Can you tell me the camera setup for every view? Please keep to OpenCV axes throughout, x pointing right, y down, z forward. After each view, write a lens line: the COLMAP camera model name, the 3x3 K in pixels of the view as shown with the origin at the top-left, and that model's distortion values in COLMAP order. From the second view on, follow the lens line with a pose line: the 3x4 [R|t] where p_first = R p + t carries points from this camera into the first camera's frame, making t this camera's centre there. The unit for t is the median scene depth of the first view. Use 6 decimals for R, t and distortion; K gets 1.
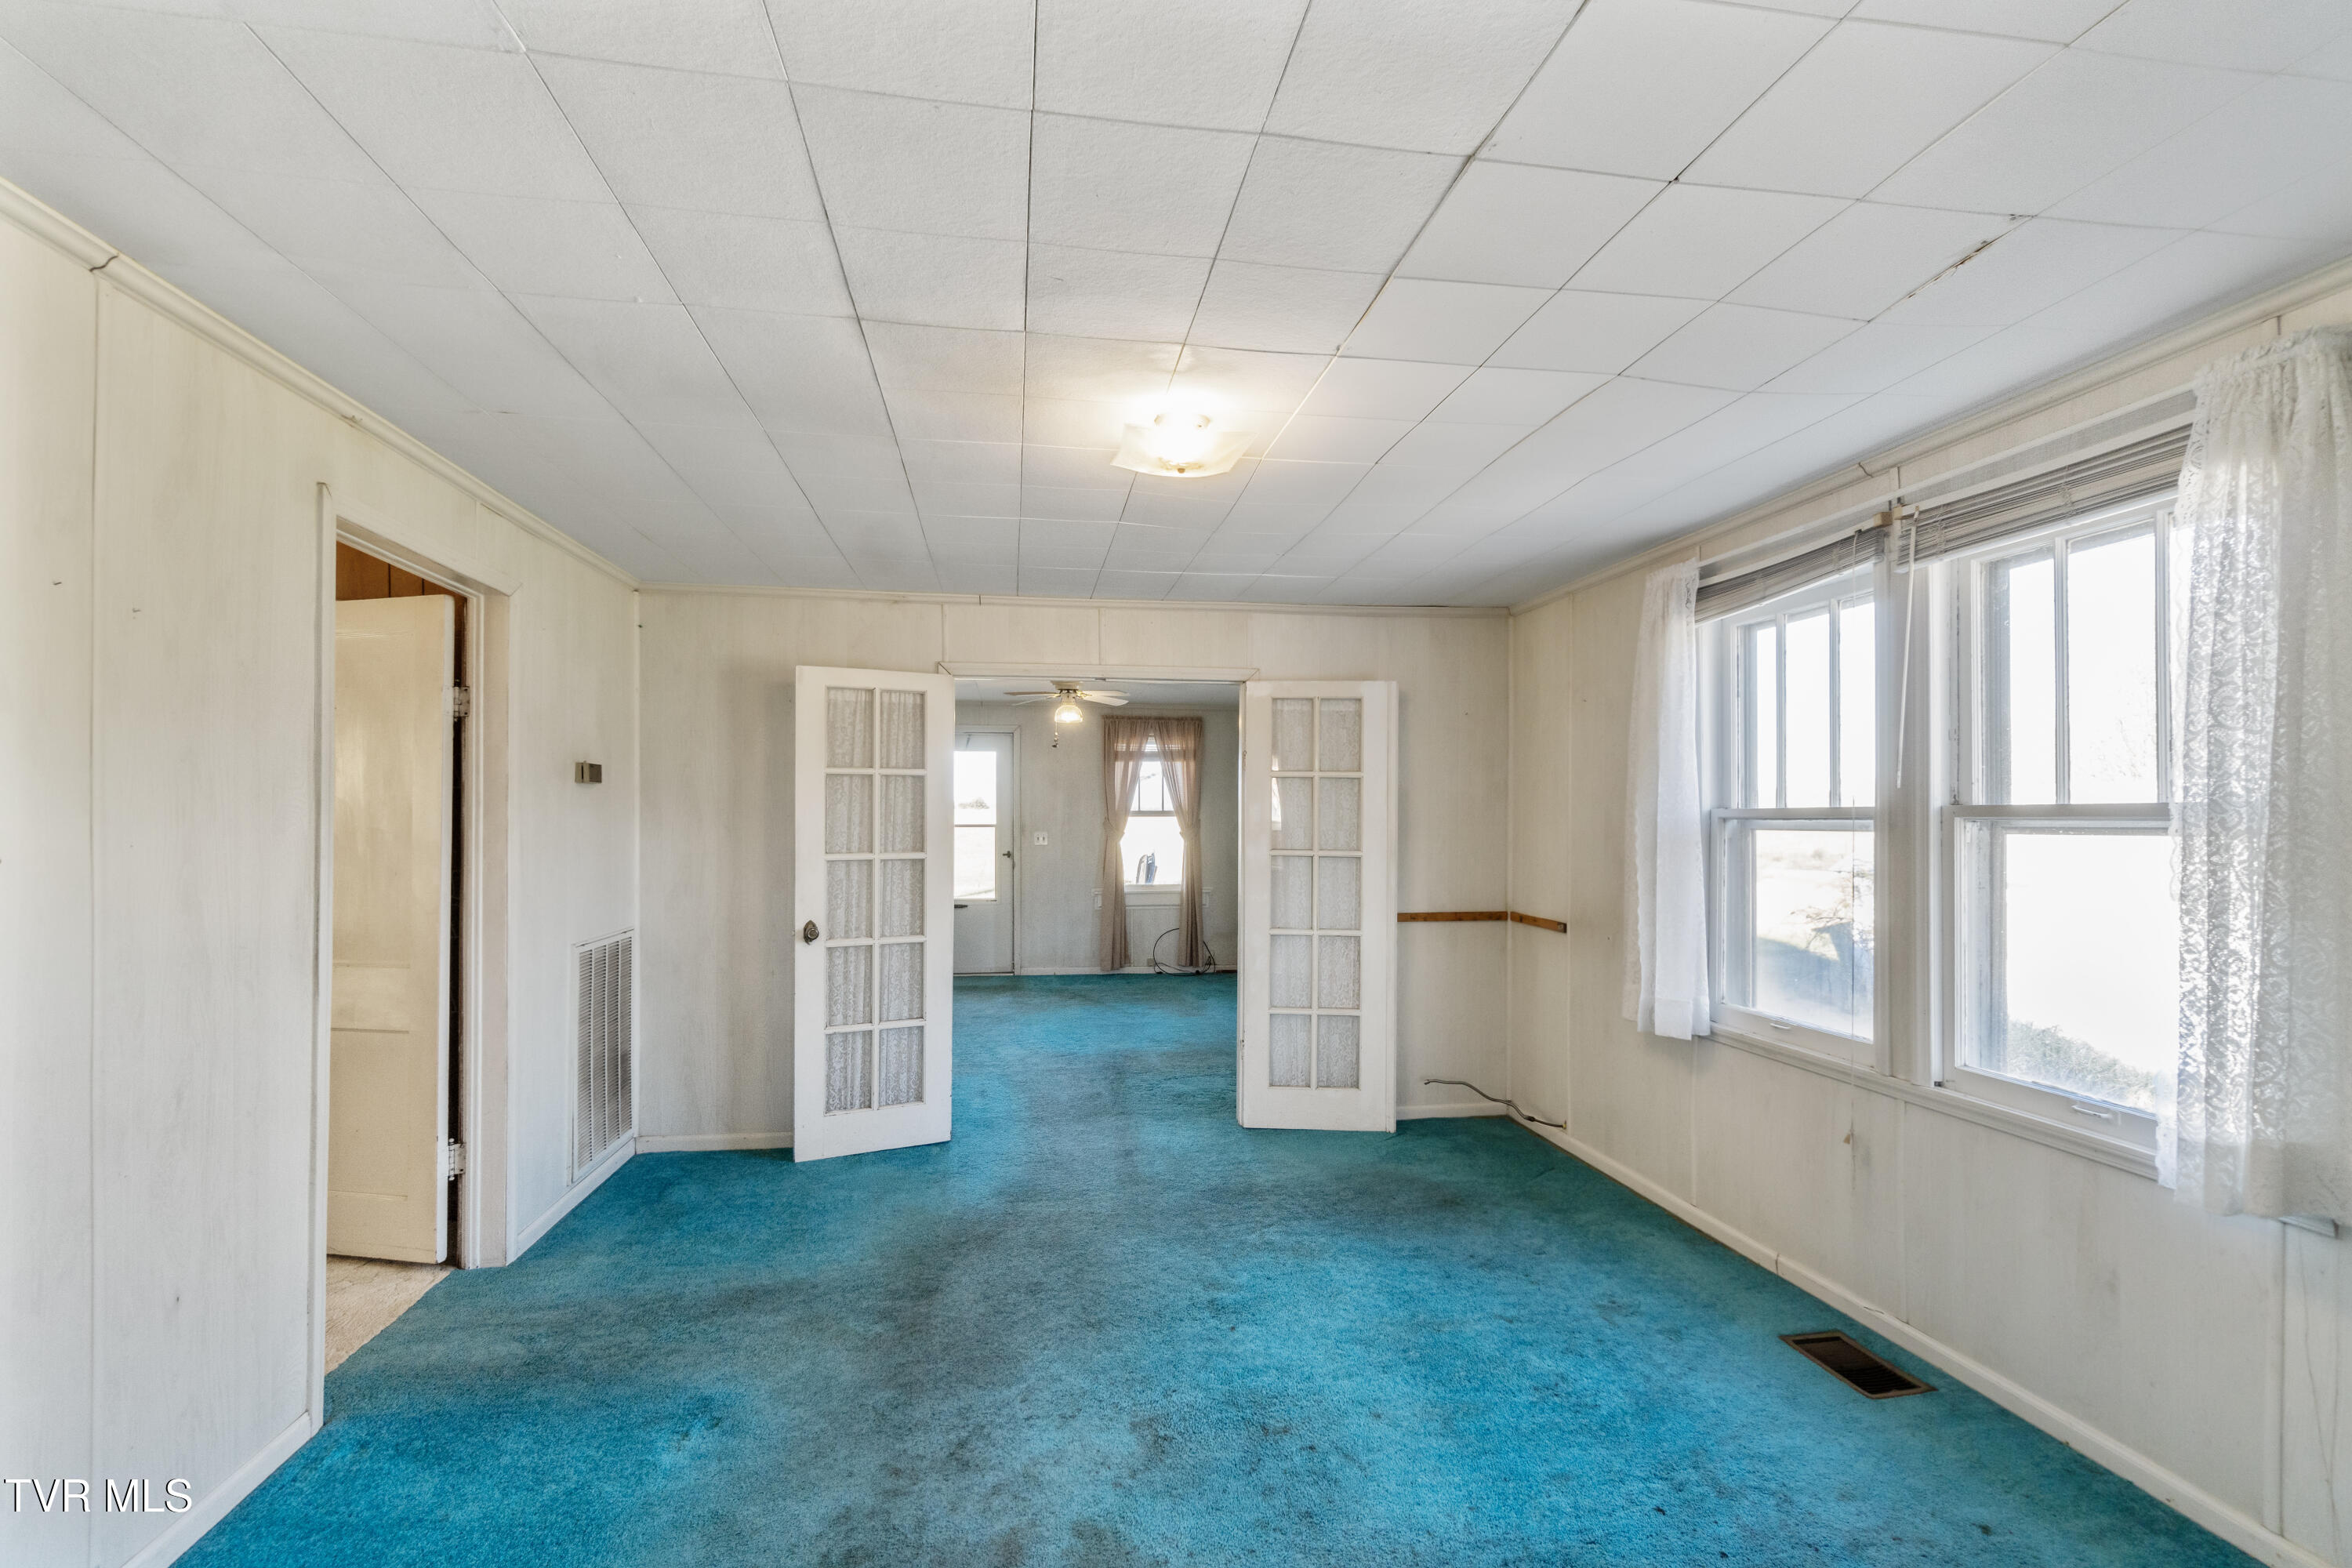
lens RADIAL K [[1026.6, 0, 1168.8], [0, 1026.6, 802.0], [0, 0, 1]] dist [-0.006273, 0.002942]
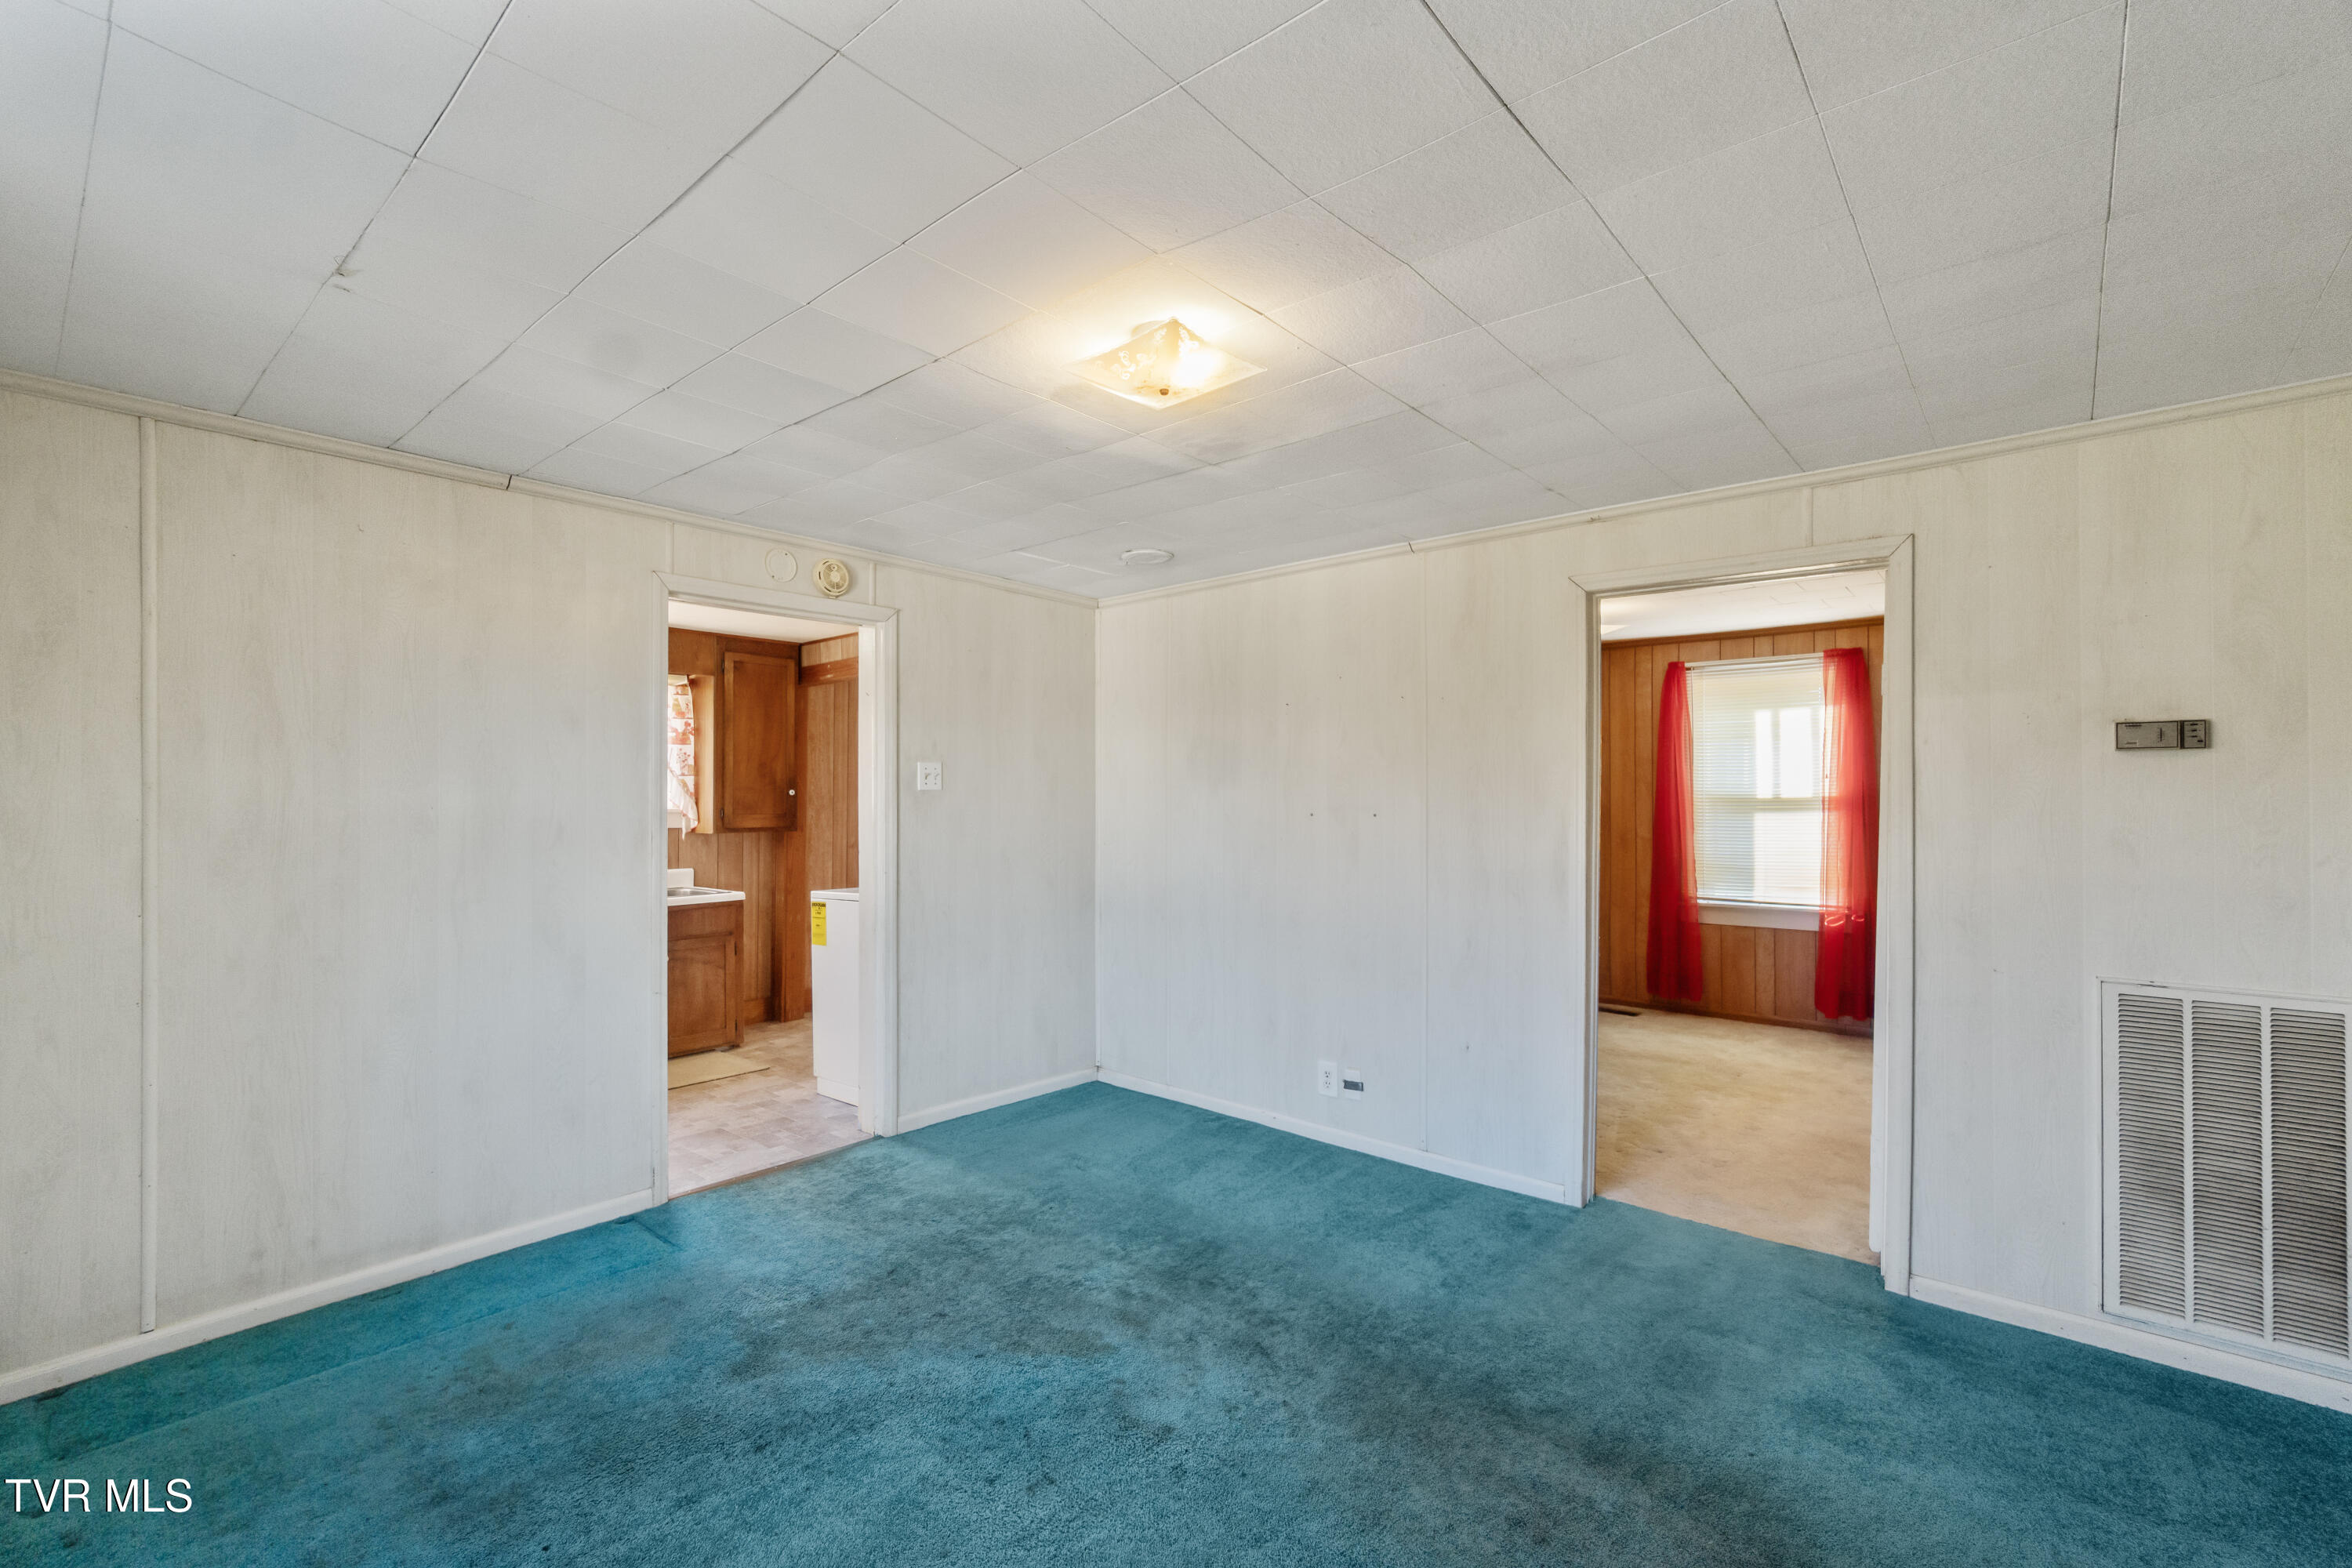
lens RADIAL K [[1026.6, 0, 1152.3], [0, 1026.6, 791.7], [0, 0, 1]] dist [-0.006273, 0.002942]
pose [[-0.769336, -0.009408, -0.638775, 0.374820], [0.004043, 0.999800, -0.019594, 0.019468], [0.638831, -0.017657, -0.769144, 1.089074]]
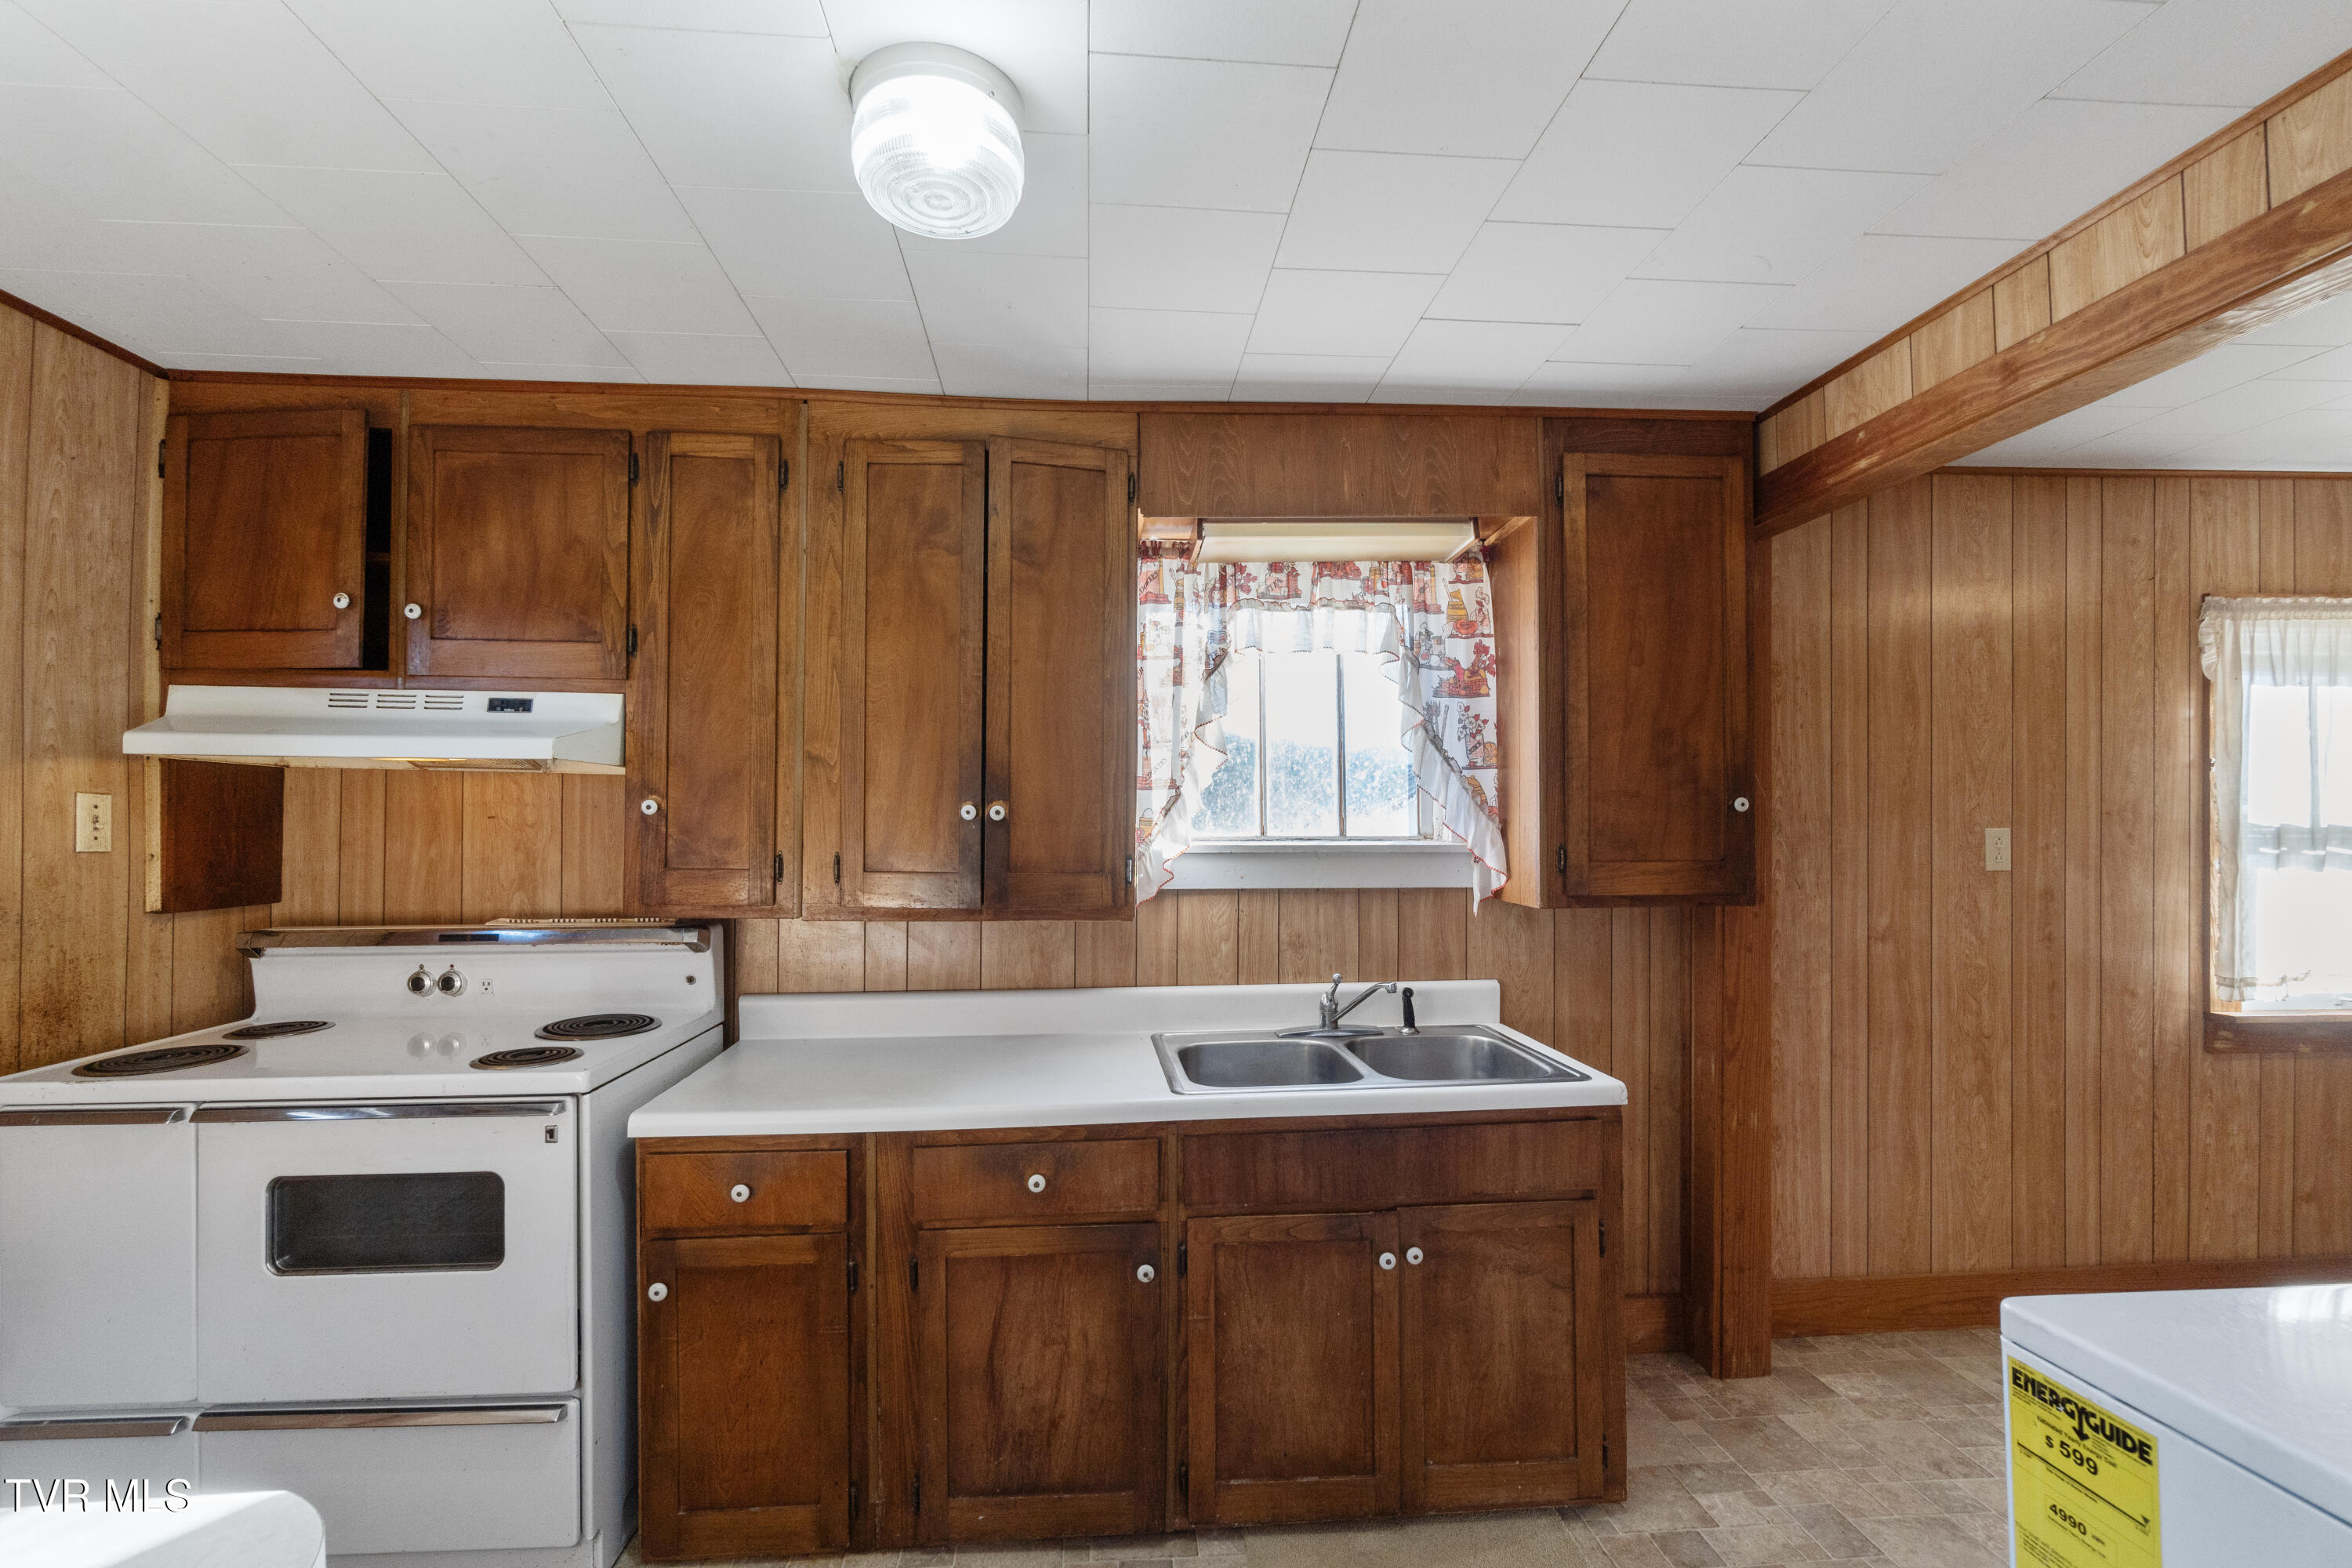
lens RADIAL K [[1026.6, 0, 1166.7], [0, 1026.6, 813.3], [0, 0, 1]] dist [-0.006273, 0.002942]
pose [[-0.996955, 0.003485, 0.077900, 0.067130], [0.002444, 0.999906, -0.013463, -0.001198], [-0.077940, -0.013231, -0.996870, 0.095542]]
